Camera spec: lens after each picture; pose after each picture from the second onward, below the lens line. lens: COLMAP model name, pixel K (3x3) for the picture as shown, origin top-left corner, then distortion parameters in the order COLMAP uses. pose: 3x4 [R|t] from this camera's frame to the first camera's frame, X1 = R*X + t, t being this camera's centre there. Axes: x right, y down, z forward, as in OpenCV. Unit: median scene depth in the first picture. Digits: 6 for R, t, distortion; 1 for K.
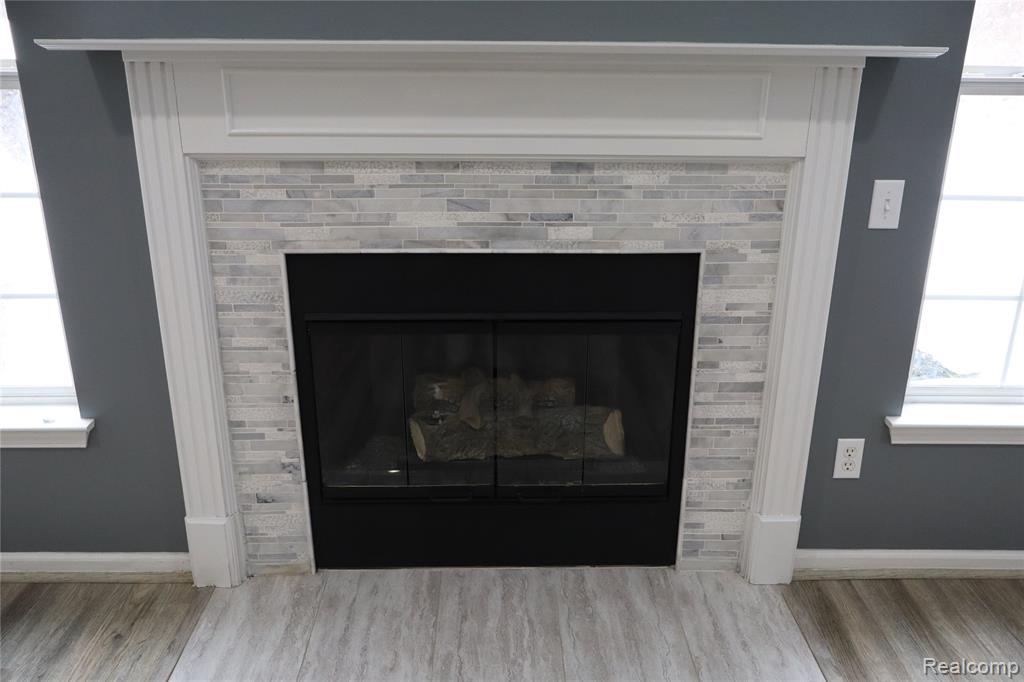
lens RADIAL K [[861.9, 0, 509.4], [0, 861.9, 342.5], [0, 0, 1]] dist [0.004495, 0.002456]
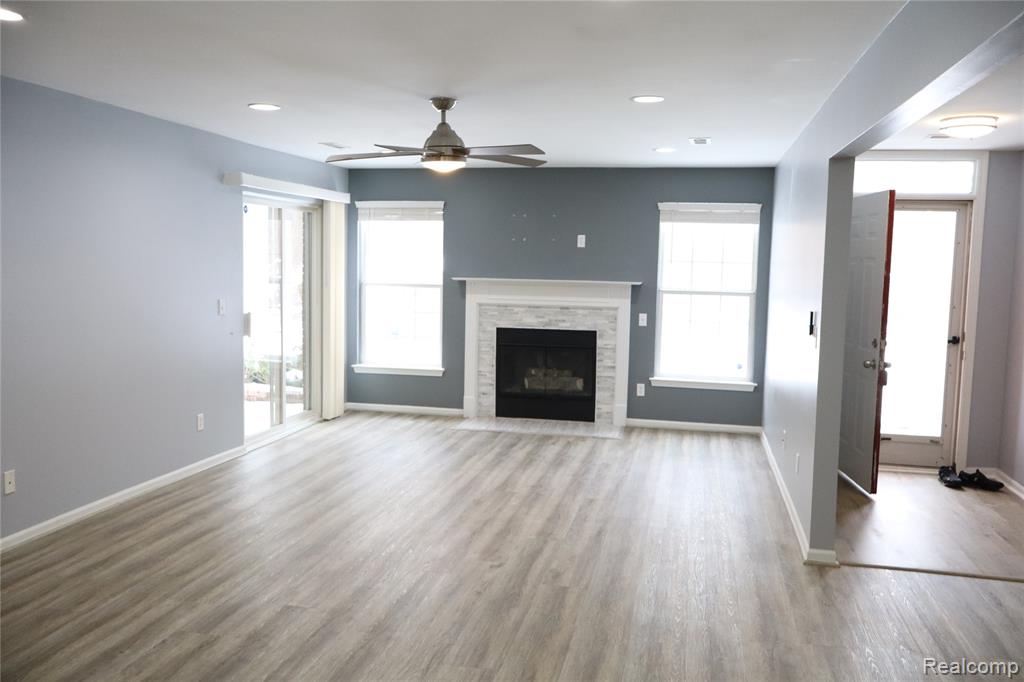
lens RADIAL K [[861.9, 0, 478.5], [0, 861.9, 340.5], [0, 0, 1]] dist [0.004495, 0.002456]
pose [[0.962212, 0.035392, -0.269990, 0.755464], [-0.104223, 0.963883, -0.245087, 0.953047], [0.251565, 0.263965, 0.931149, -2.777712]]
